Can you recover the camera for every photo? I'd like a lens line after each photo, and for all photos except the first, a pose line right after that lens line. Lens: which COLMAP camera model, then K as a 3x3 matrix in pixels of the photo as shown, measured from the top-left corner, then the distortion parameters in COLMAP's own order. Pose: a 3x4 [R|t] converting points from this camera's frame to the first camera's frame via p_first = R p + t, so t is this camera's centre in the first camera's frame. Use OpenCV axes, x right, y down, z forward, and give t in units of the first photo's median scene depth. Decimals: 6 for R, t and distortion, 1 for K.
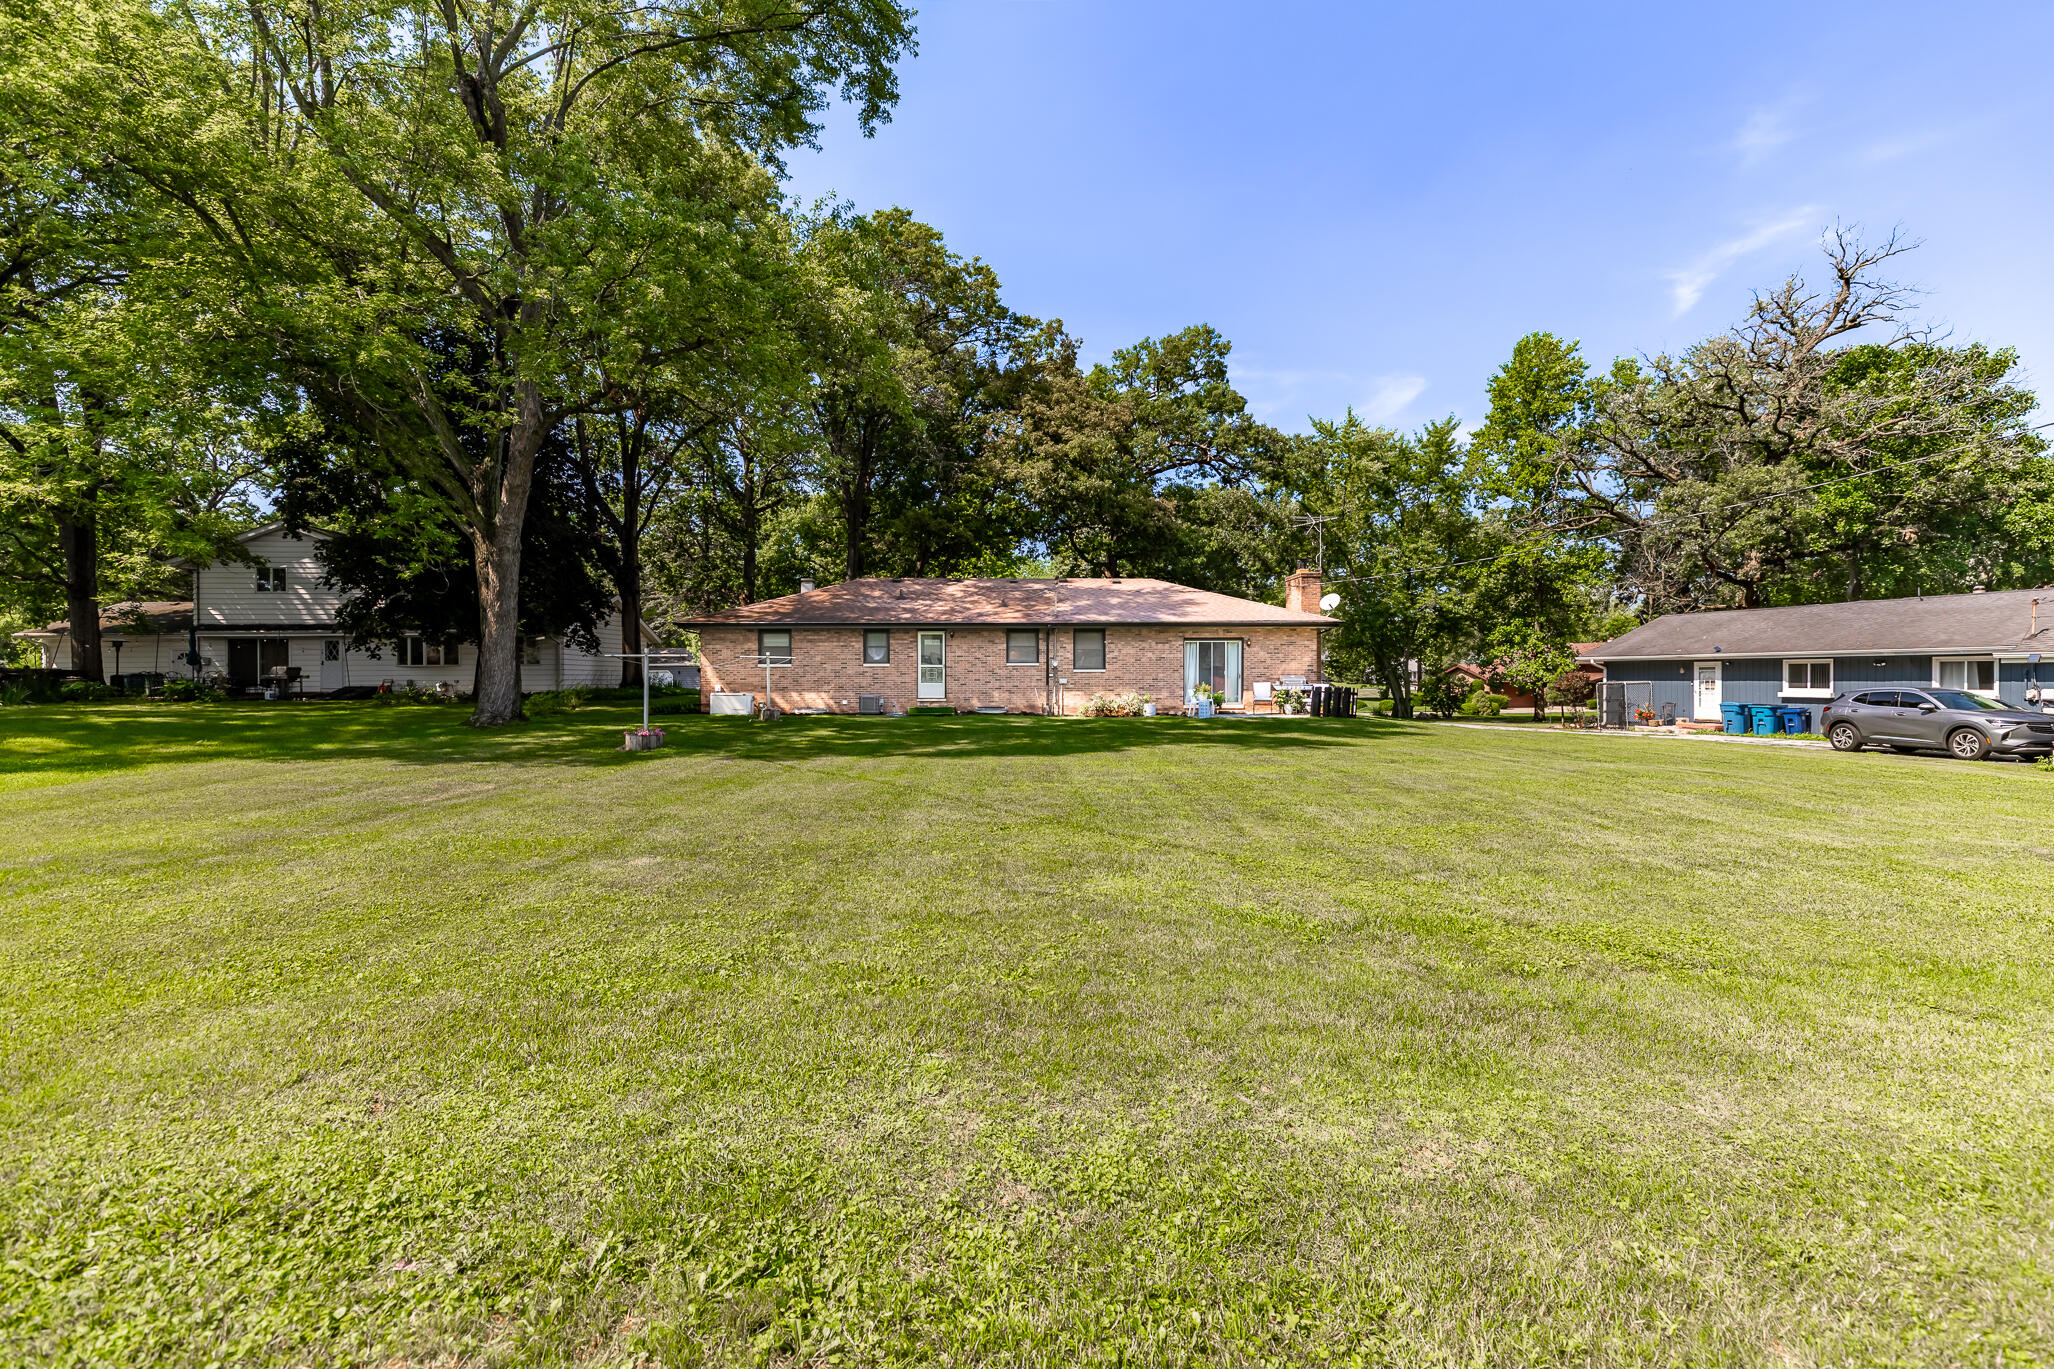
lens RADIAL K [[911.7, 0, 1011.9], [0, 911.7, 684.1], [0, 0, 1]] dist [0.013373, -0.002797]
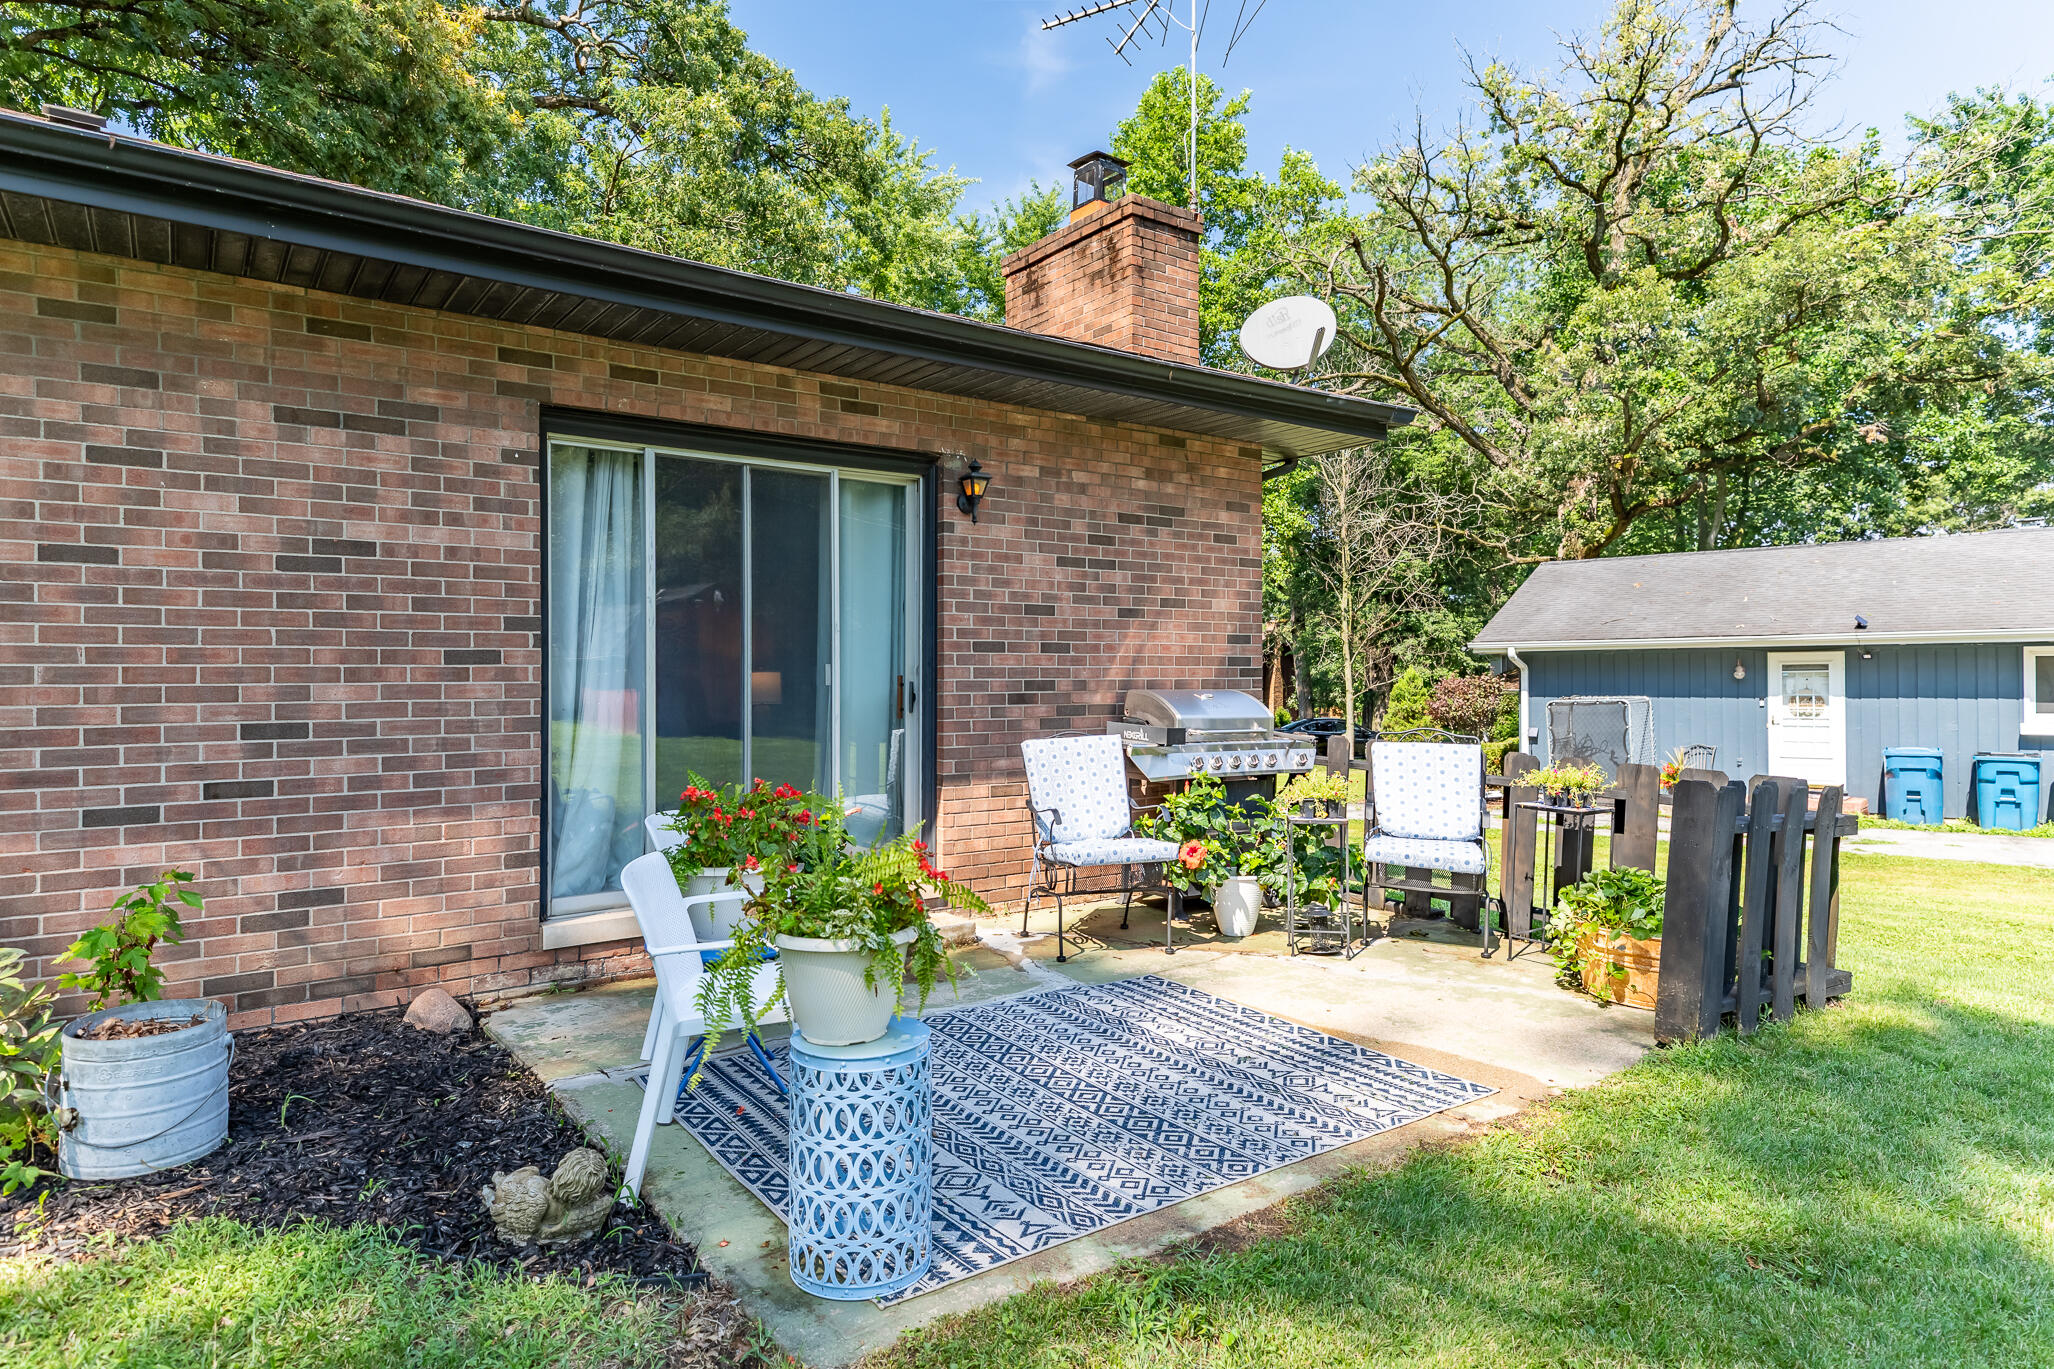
lens RADIAL K [[1183.3, 0, 1028.3], [0, 1183.3, 679.7], [0, 0, 1]] dist [0.038302, -0.006767]
pose [[0.826127, -0.000189, 0.563484, 0.149602], [0.006416, 0.999938, -0.009071, -0.009777], [-0.563448, 0.011109, 0.826077, 0.819621]]
